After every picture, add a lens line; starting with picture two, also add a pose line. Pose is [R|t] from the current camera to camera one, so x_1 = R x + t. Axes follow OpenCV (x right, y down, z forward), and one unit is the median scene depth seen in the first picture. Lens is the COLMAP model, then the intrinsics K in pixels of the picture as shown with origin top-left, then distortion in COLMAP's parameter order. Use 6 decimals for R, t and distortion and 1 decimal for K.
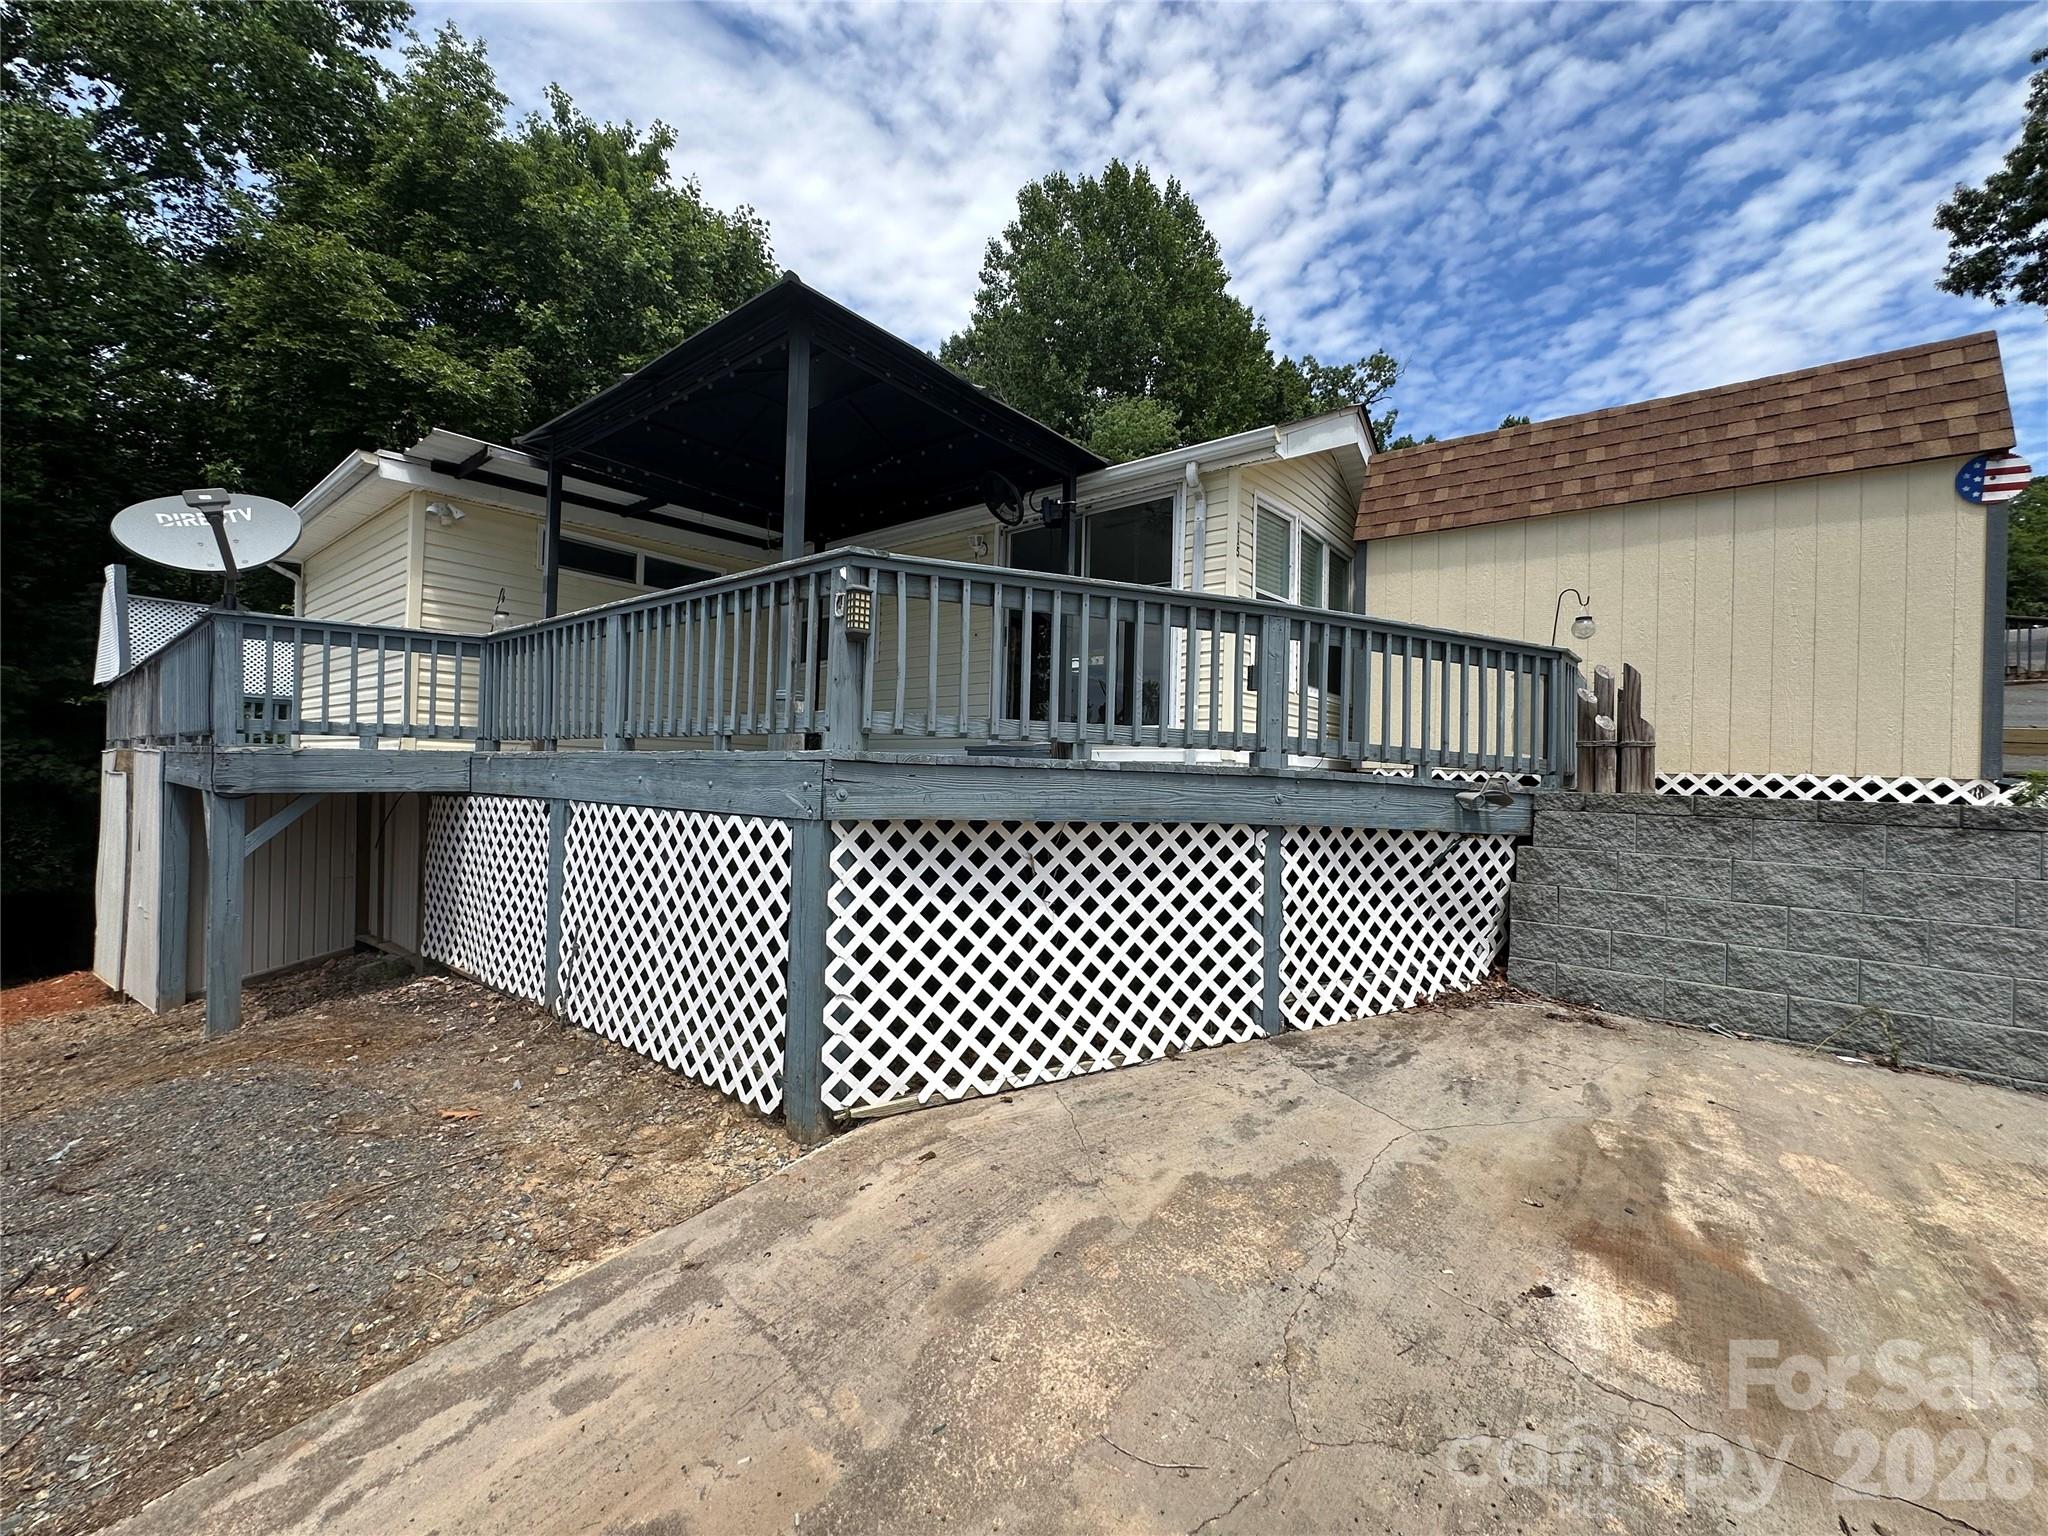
lens RADIAL K [[824.3, 0, 1027.1], [0, 824.3, 767.5], [0, 0, 1]] dist [-0.004466, 0.000979]
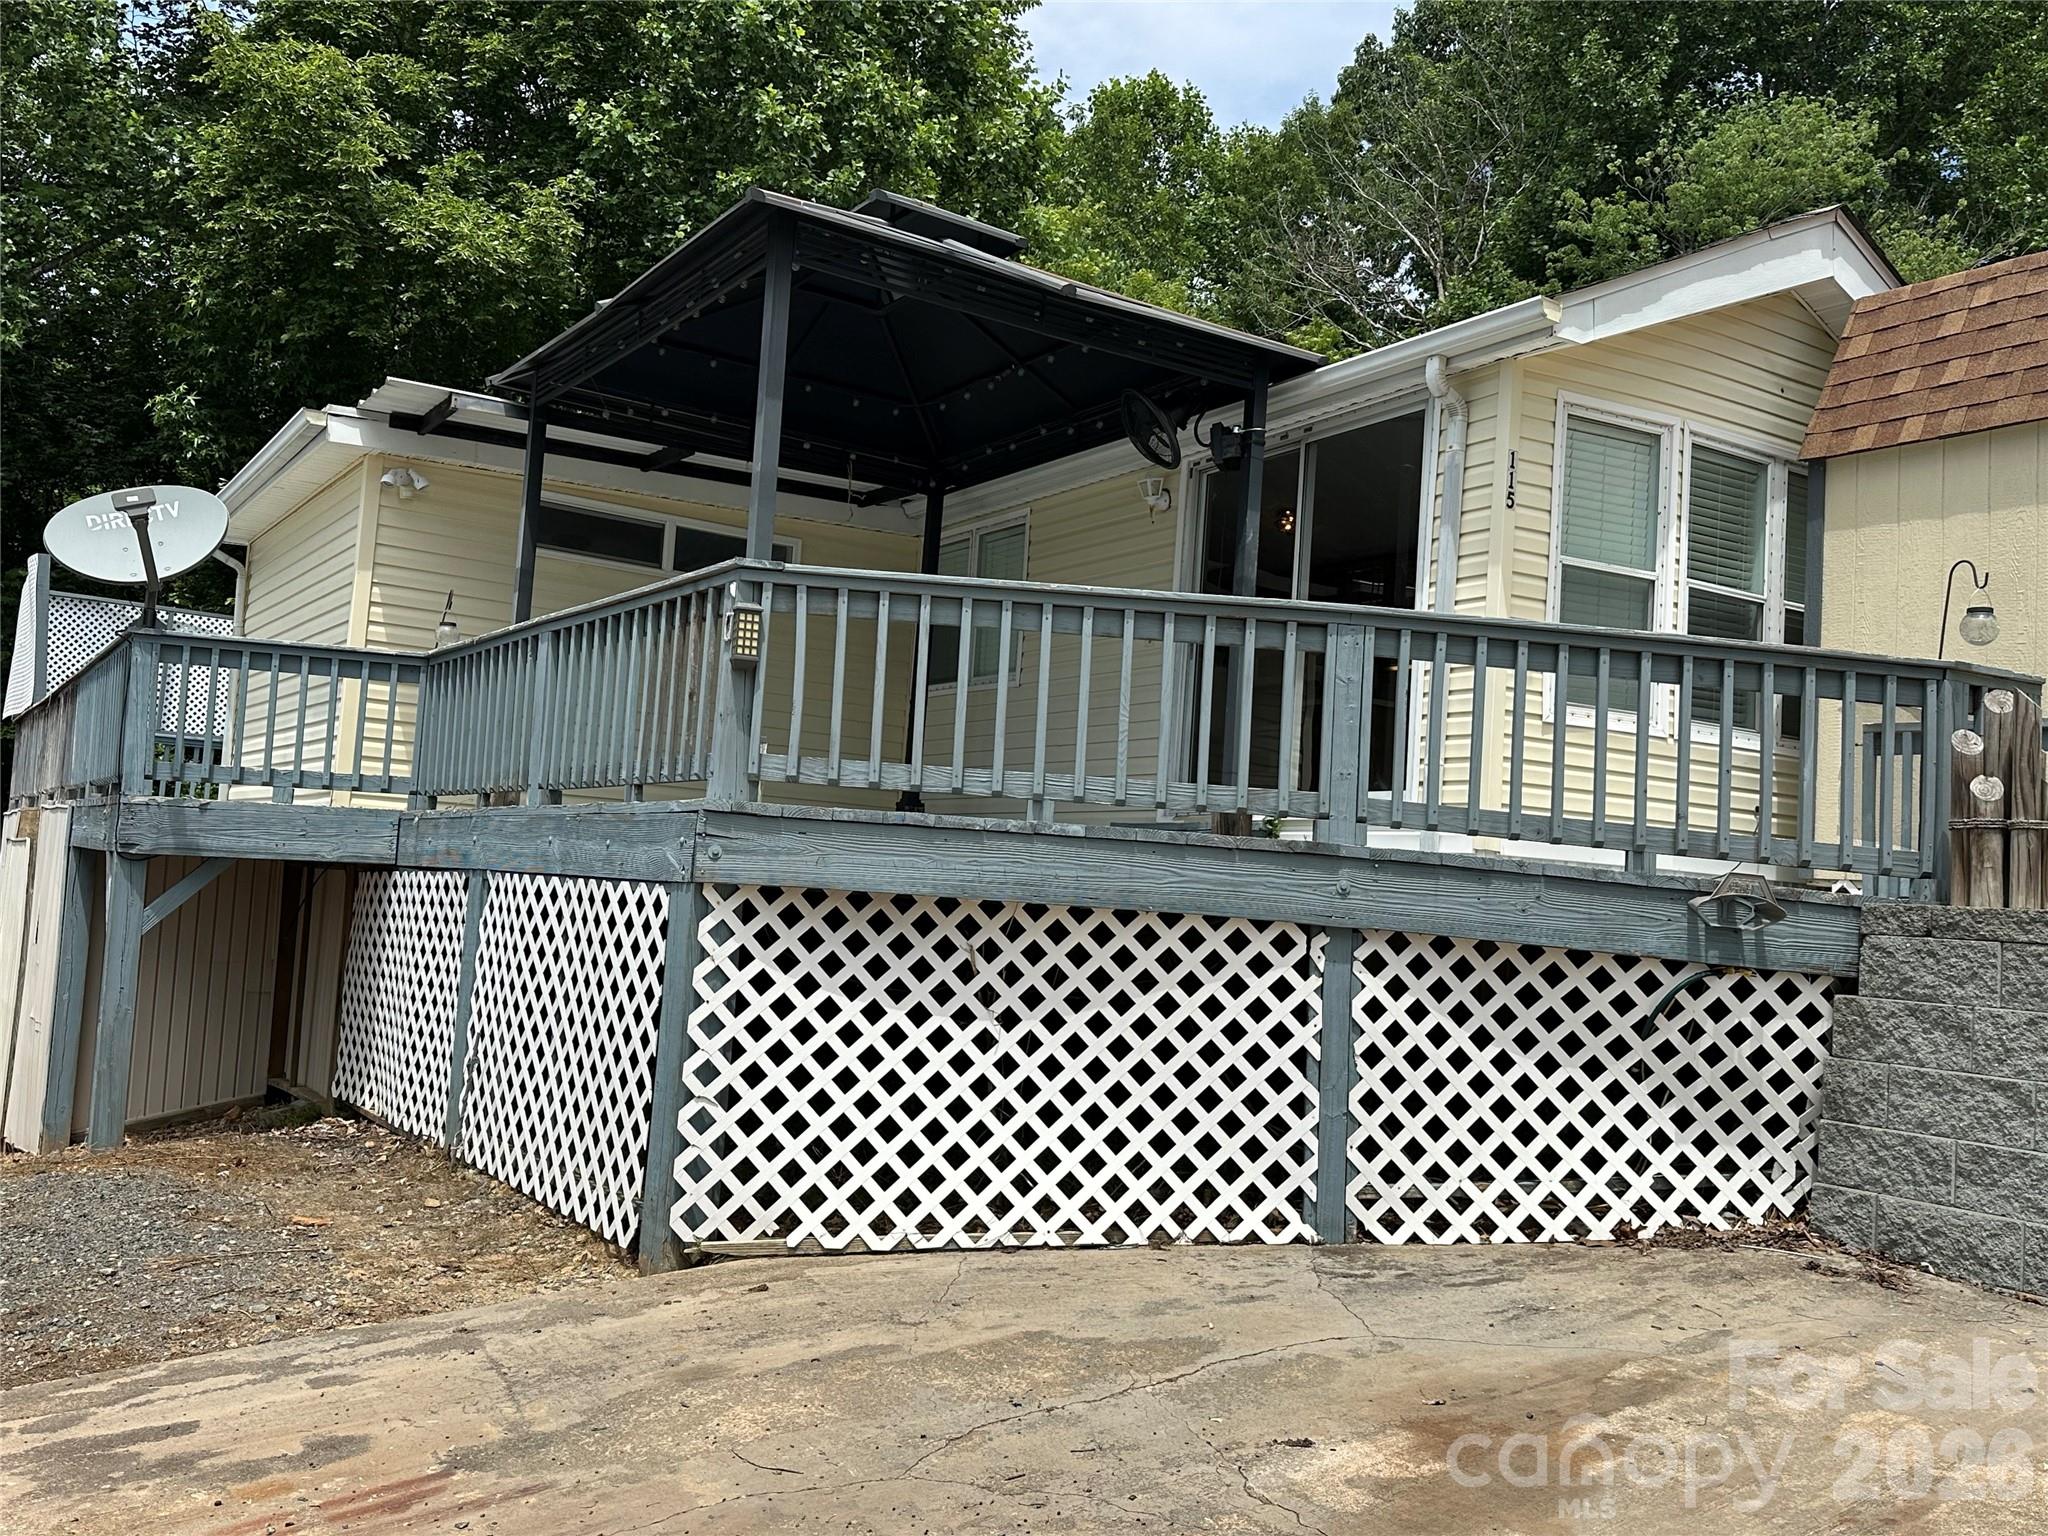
lens RADIAL K [[1802.4, 0, 1017.7], [0, 1802.4, 750.4], [0, 0, 1]] dist [0.153970, -0.278086]
pose [[0.943894, 0.007320, -0.330167, 0.528642], [-0.035328, 0.996256, -0.078908, 0.050382], [0.328353, 0.086145, 0.940619, -0.500449]]
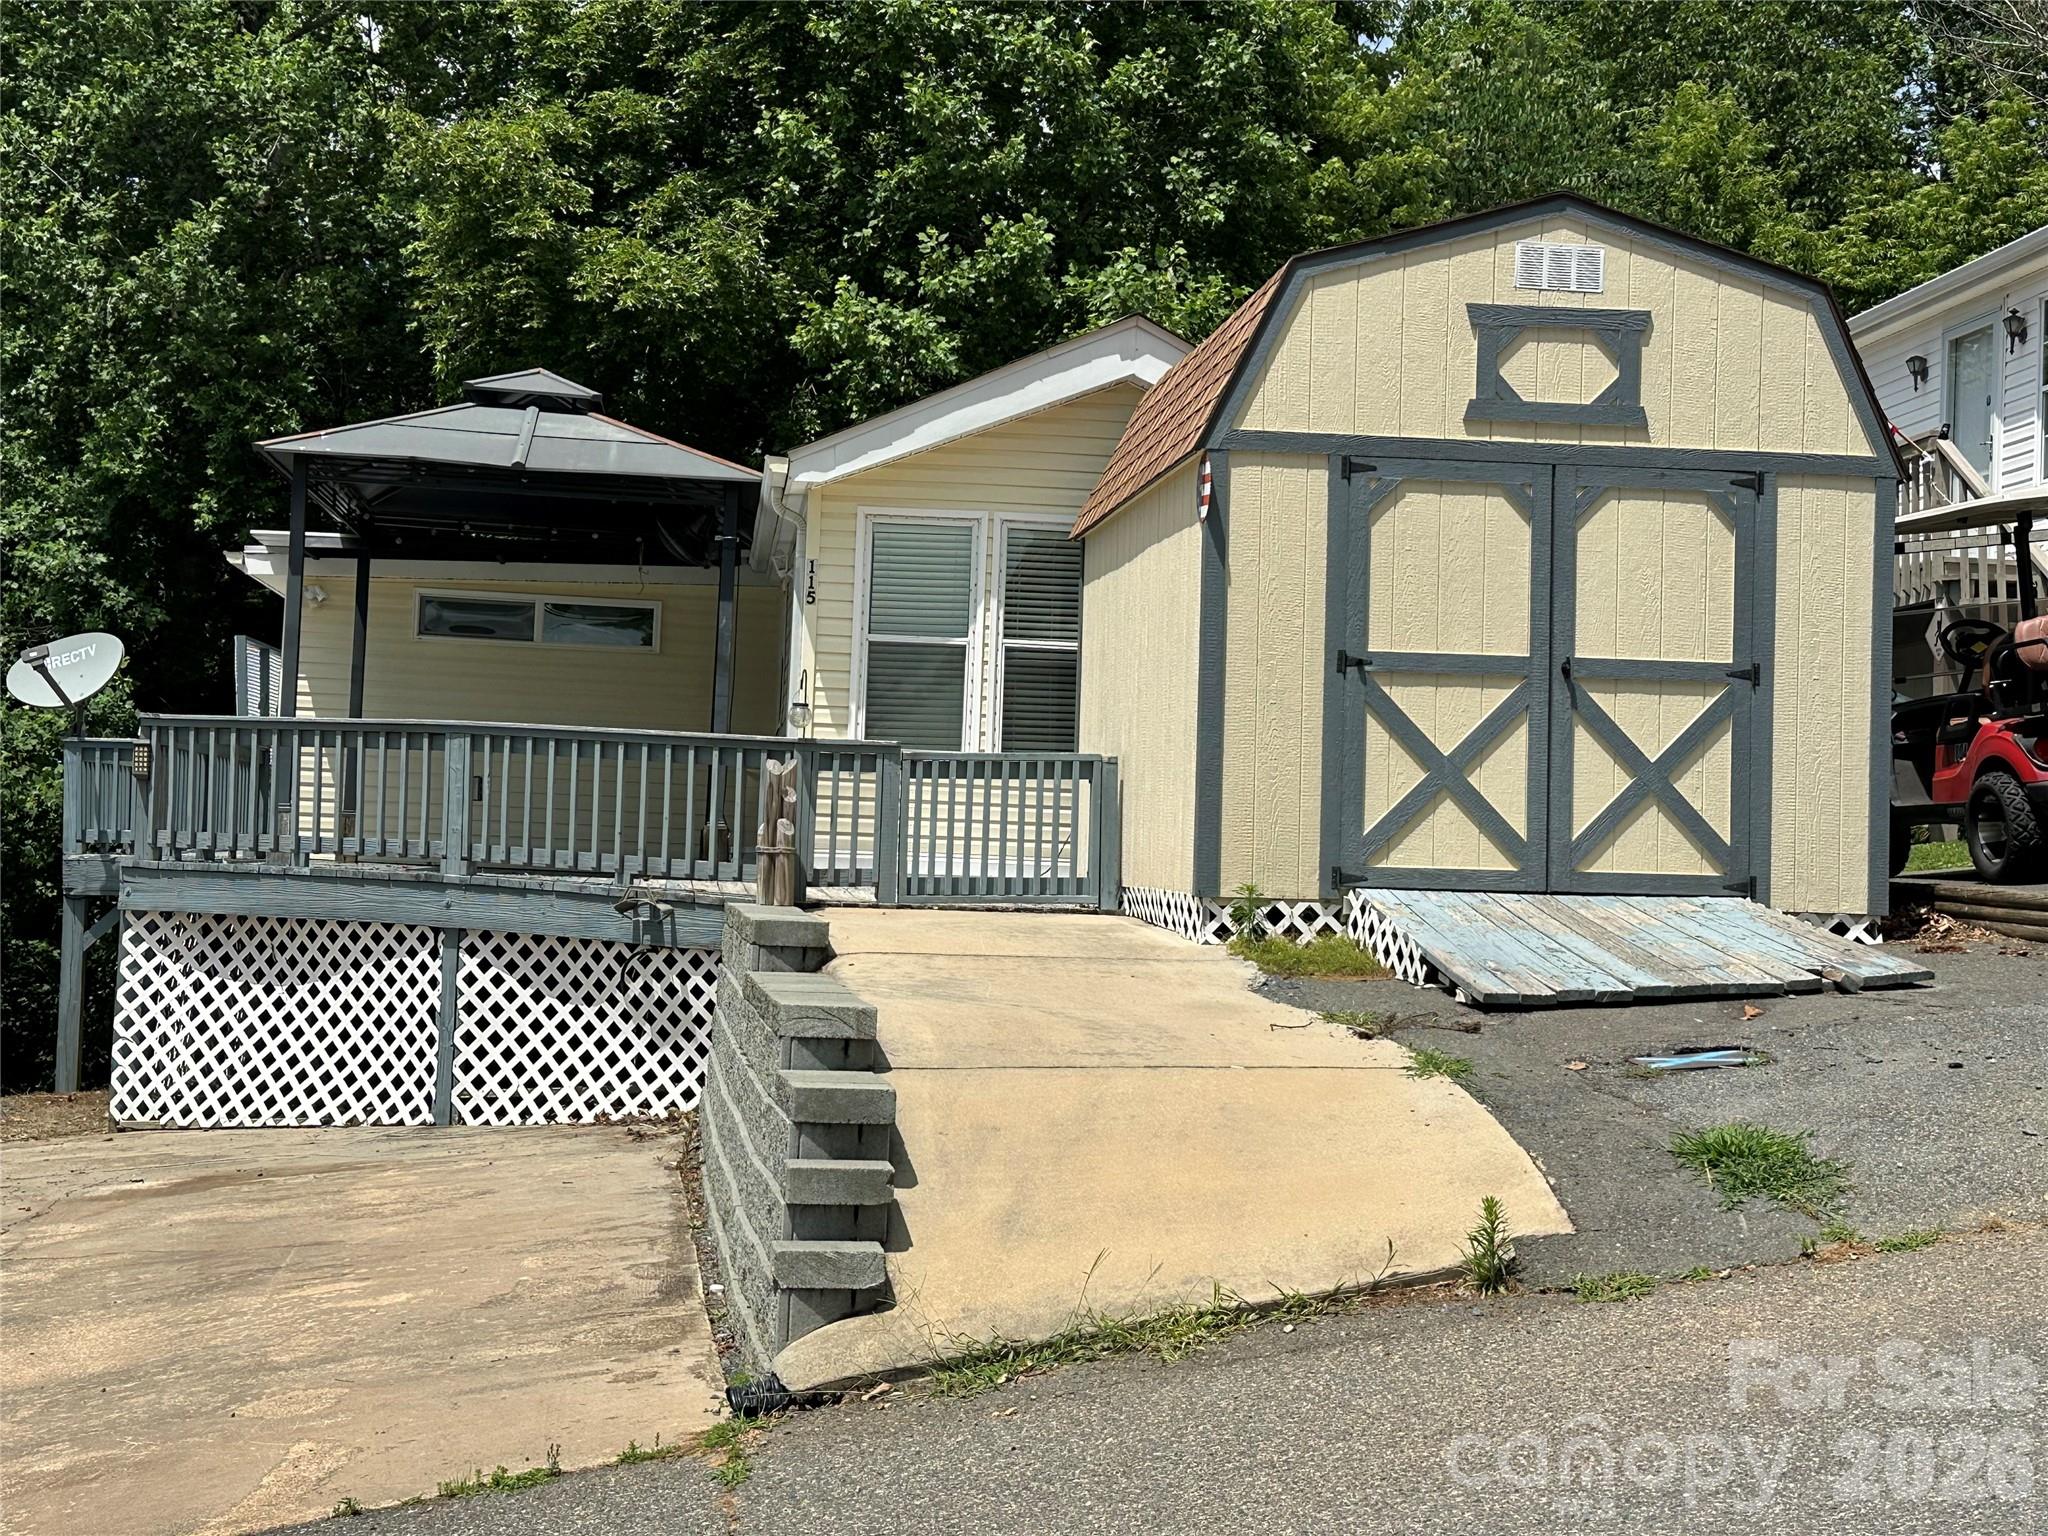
lens RADIAL K [[2714.6, 0, 1074.8], [0, 2714.6, 741.8], [0, 0, 1]] dist [0.098246, 0.000000]
pose [[0.722033, -0.028952, -0.691253, 3.256692], [-0.009283, 0.998629, -0.051521, 0.003719], [0.691797, 0.043617, 0.720774, -0.978306]]
